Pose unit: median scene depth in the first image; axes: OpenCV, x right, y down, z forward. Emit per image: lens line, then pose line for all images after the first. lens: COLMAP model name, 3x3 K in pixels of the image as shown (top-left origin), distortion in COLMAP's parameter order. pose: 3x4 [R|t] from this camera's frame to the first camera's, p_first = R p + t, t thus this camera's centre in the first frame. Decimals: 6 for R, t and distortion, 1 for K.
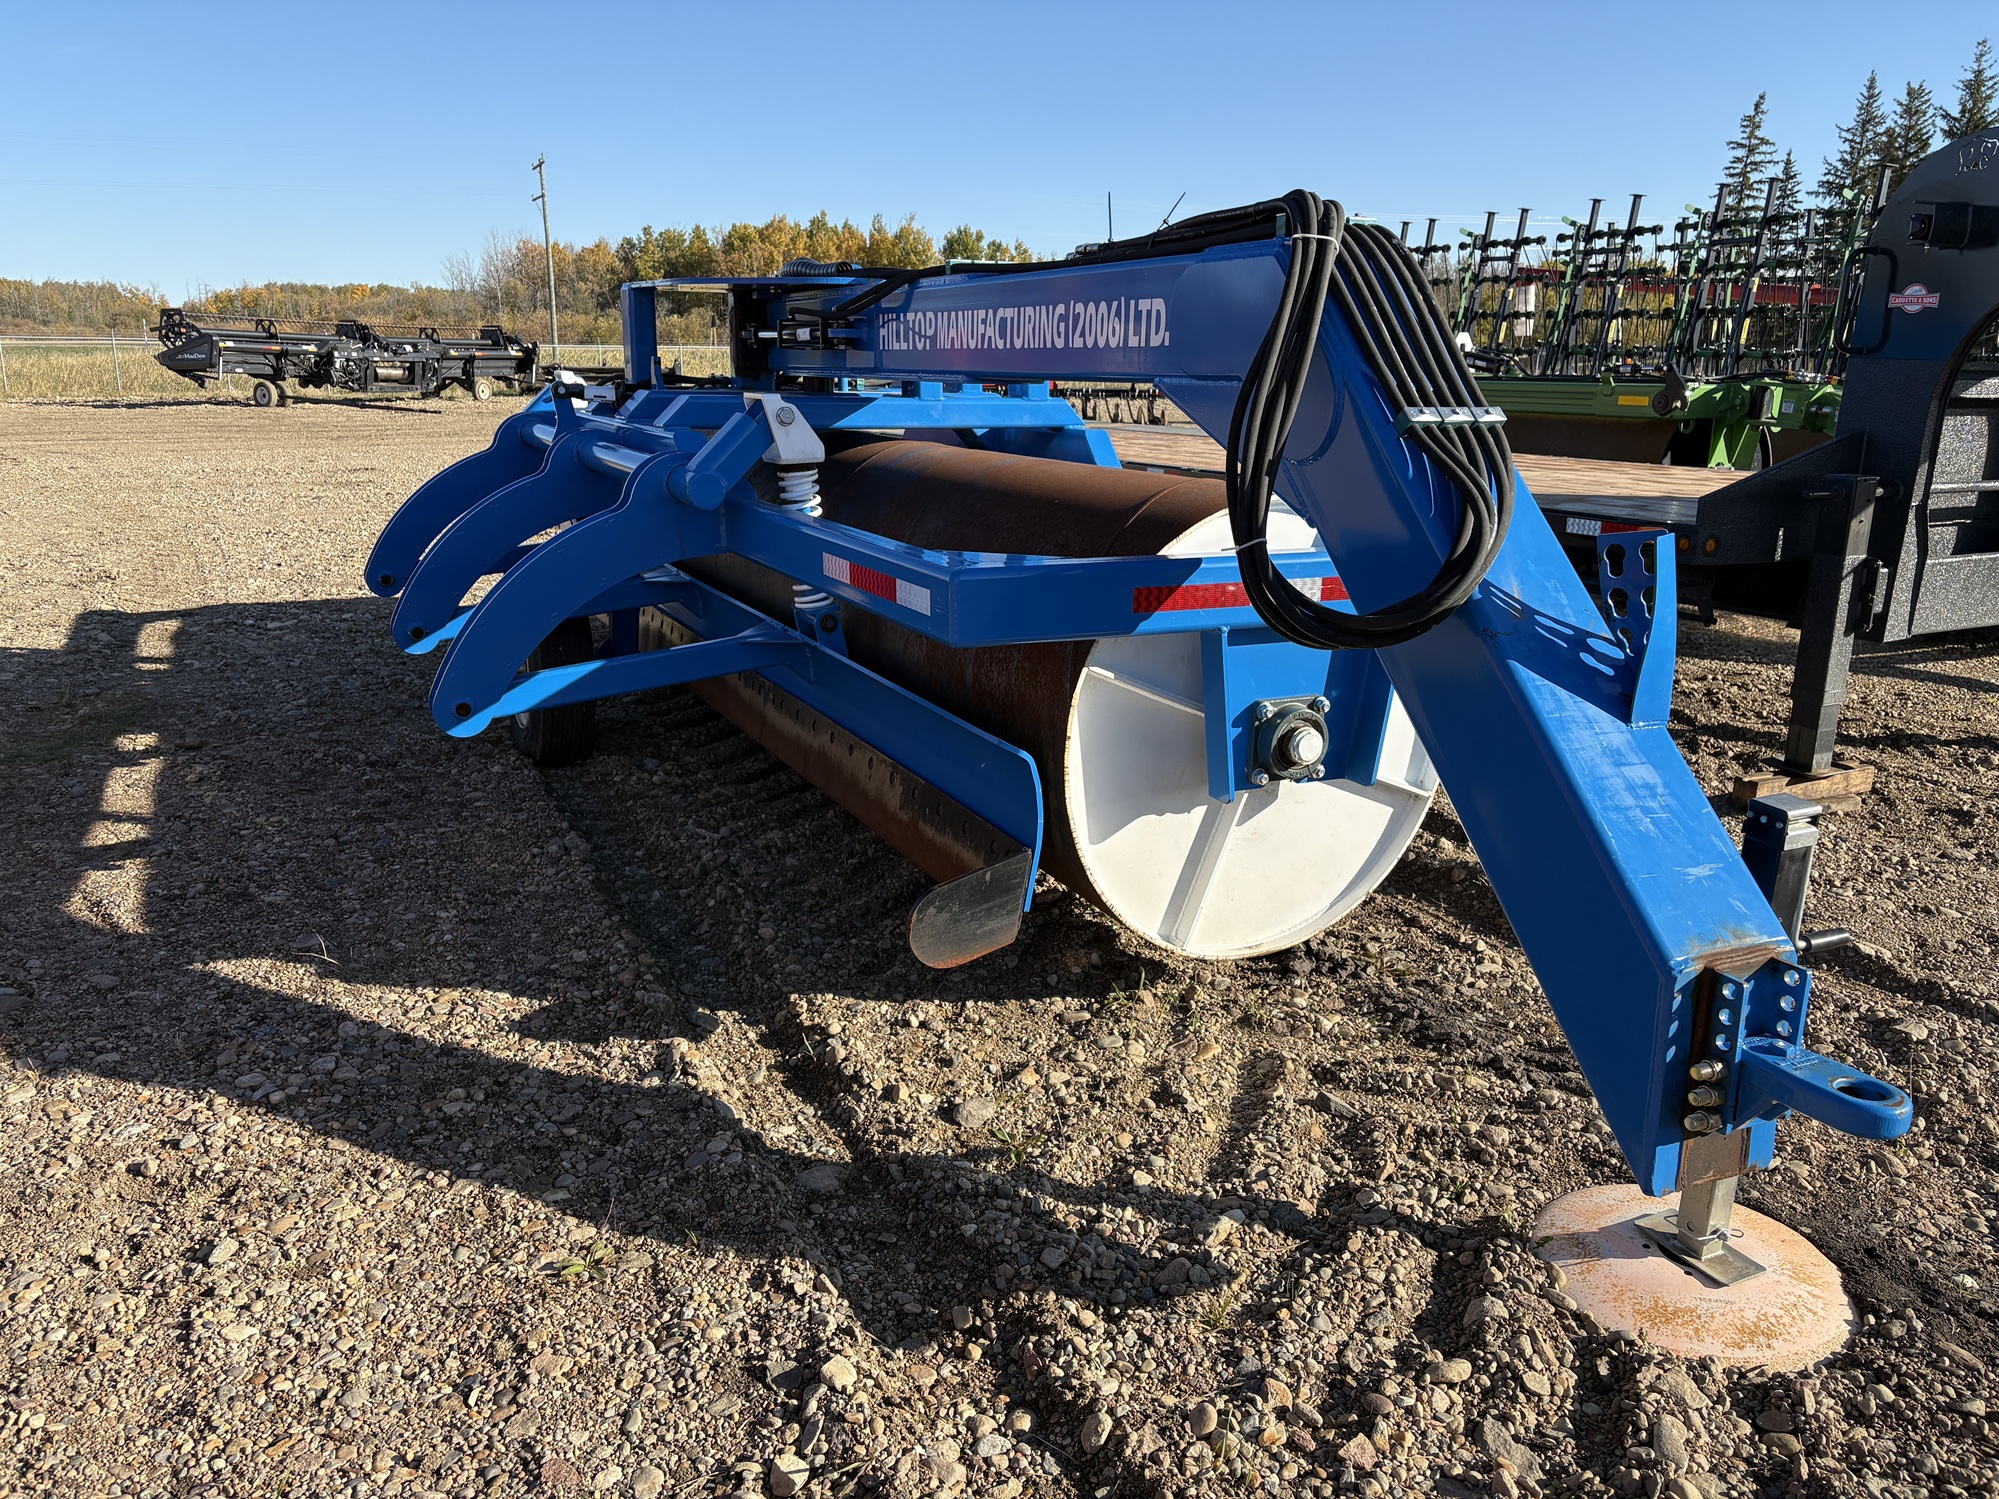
lens RADIAL K [[1505.4, 0, 1009.5], [0, 1505.4, 749.3], [0, 0, 1]] dist [0.068569, -0.080233]
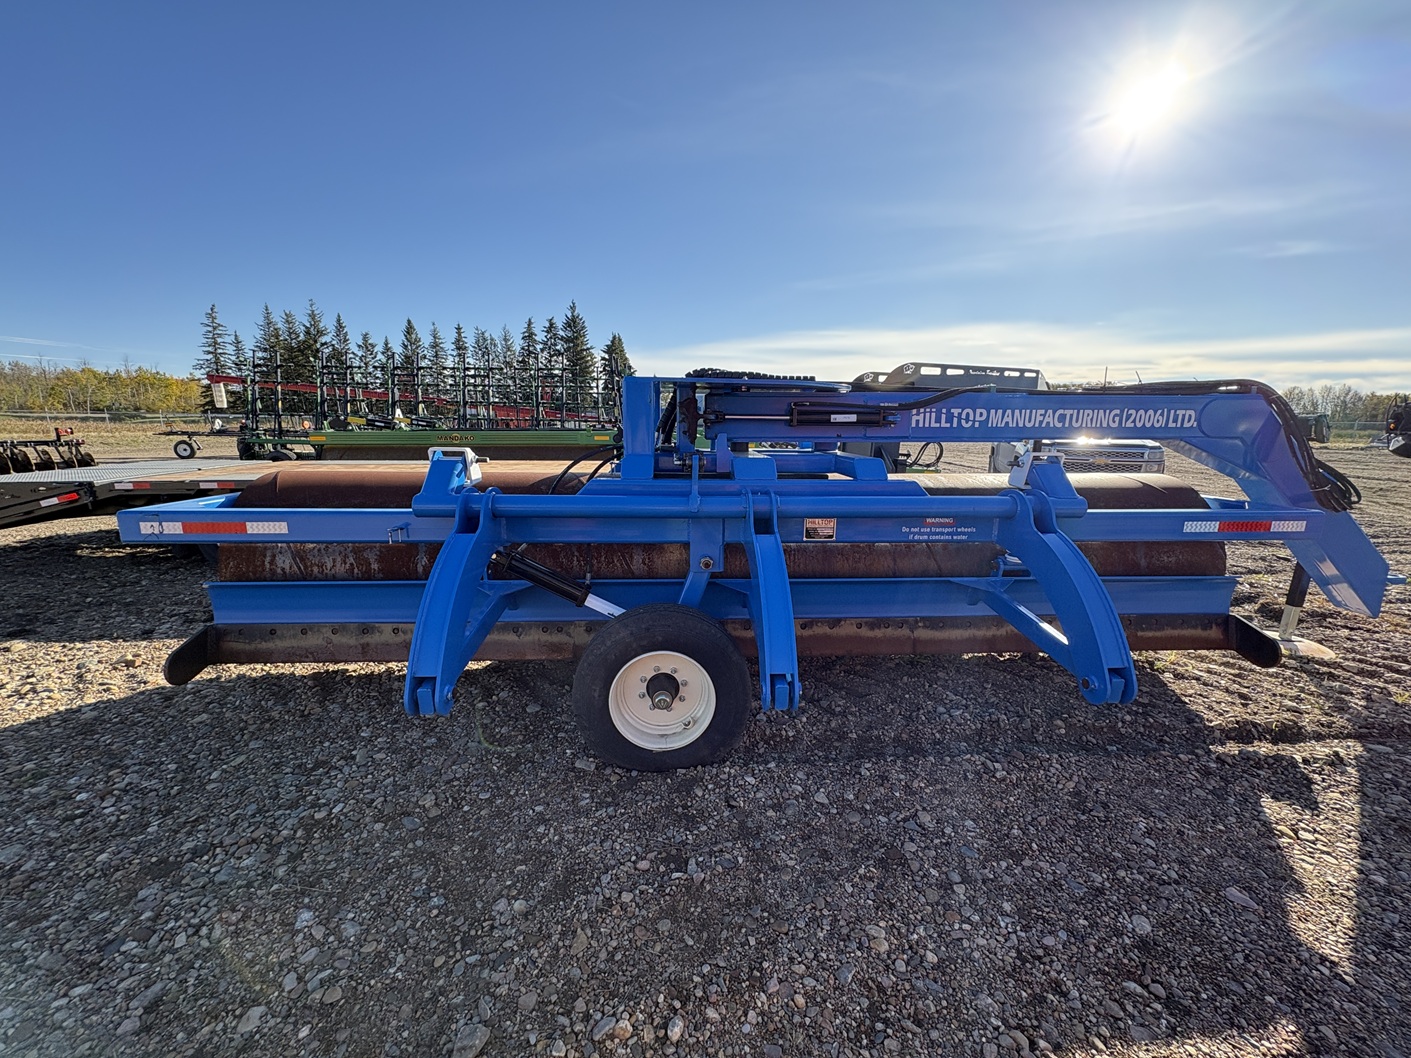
lens RADIAL K [[550.6, 0, 705.5], [0, 550.6, 529.0], [0, 0, 1]] dist [0.001965, 0.000117]
pose [[0.388750, -0.186060, 0.902361, -1.067774], [0.230392, 0.967913, 0.100320, -0.346539], [-0.892072, 0.168898, 0.419143, 1.239712]]
